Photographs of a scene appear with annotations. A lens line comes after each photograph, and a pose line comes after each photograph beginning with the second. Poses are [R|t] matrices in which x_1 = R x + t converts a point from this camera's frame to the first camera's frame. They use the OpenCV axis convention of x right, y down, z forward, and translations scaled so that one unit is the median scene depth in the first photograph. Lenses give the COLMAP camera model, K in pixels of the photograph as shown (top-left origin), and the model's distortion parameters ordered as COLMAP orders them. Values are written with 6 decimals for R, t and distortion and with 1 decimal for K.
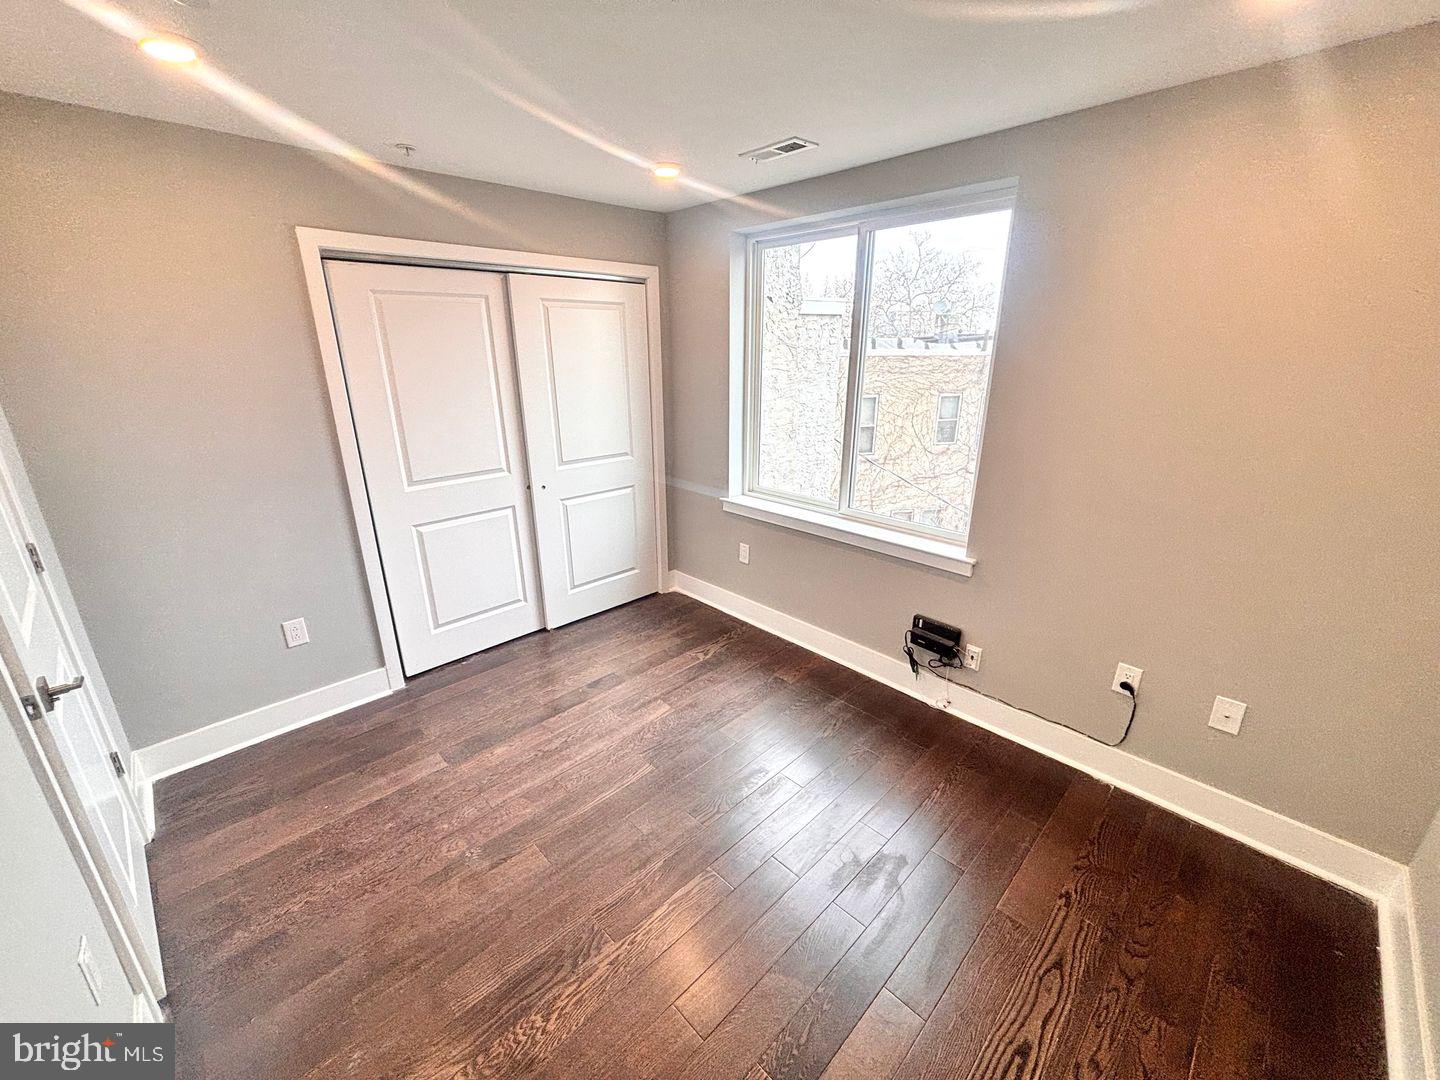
lens RADIAL K [[576.0, 0, 723.2], [0, 576.0, 542.5], [0, 0, 1]] dist [0.001758, 0.000453]
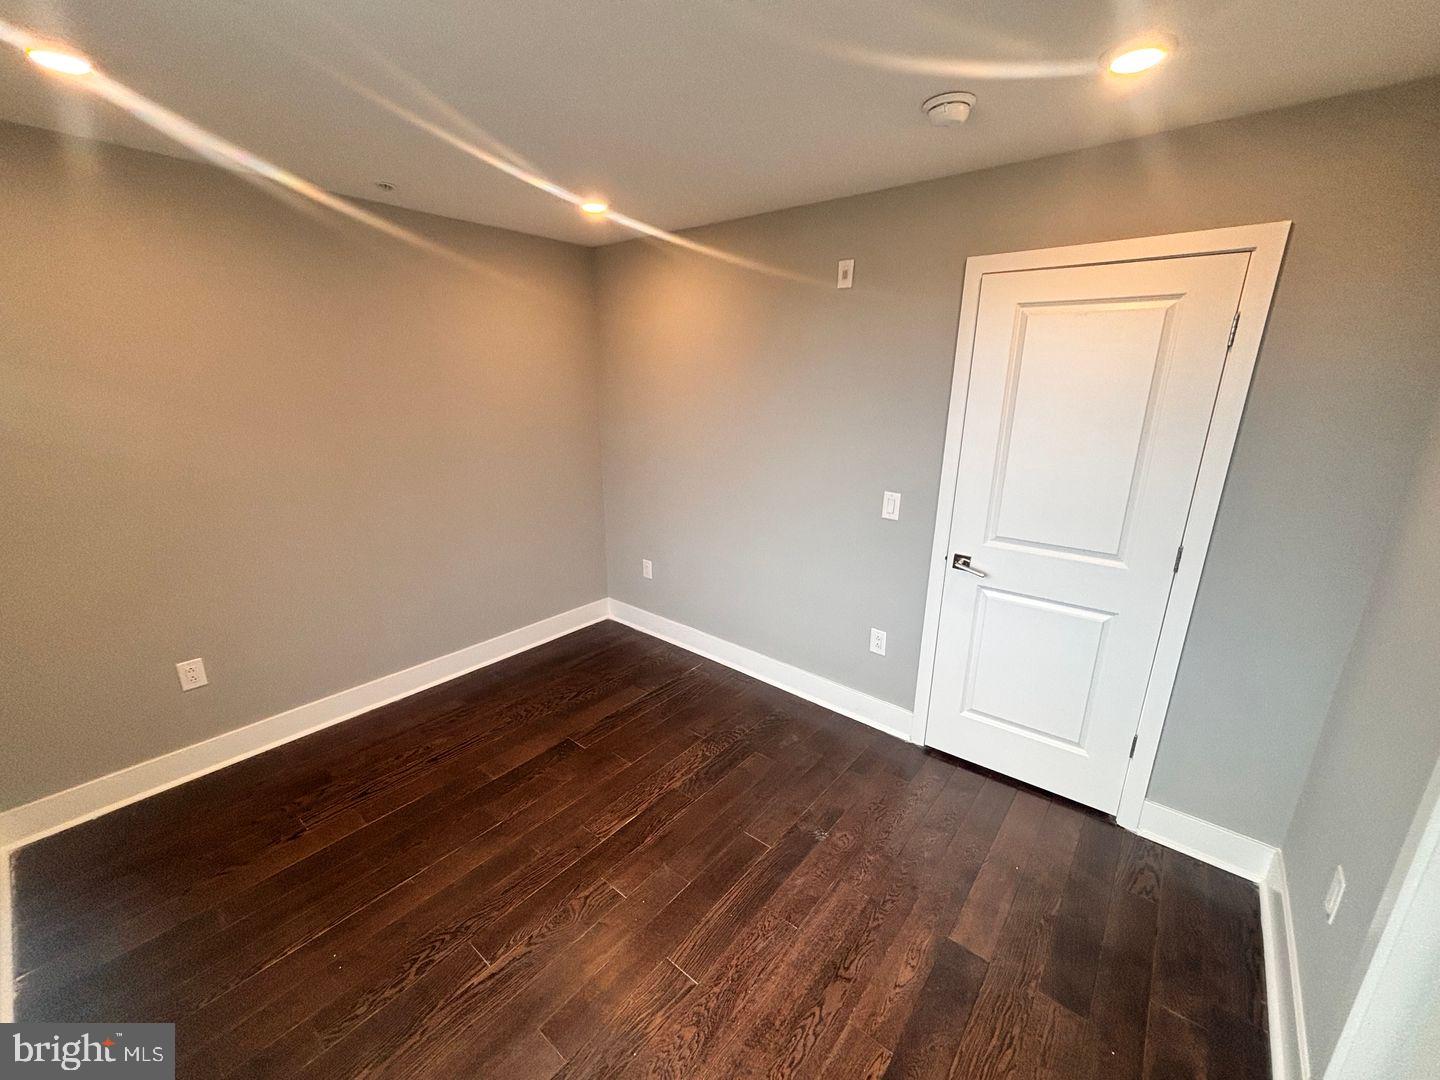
lens RADIAL K [[576.0, 0, 721.0], [0, 576.0, 539.1], [0, 0, 1]] dist [0.001758, 0.000453]
pose [[-0.994678, 0.028991, -0.098865, -0.122279], [-0.032173, 0.824198, 0.565387, -0.427013], [0.097875, 0.565559, -0.818879, 1.242188]]
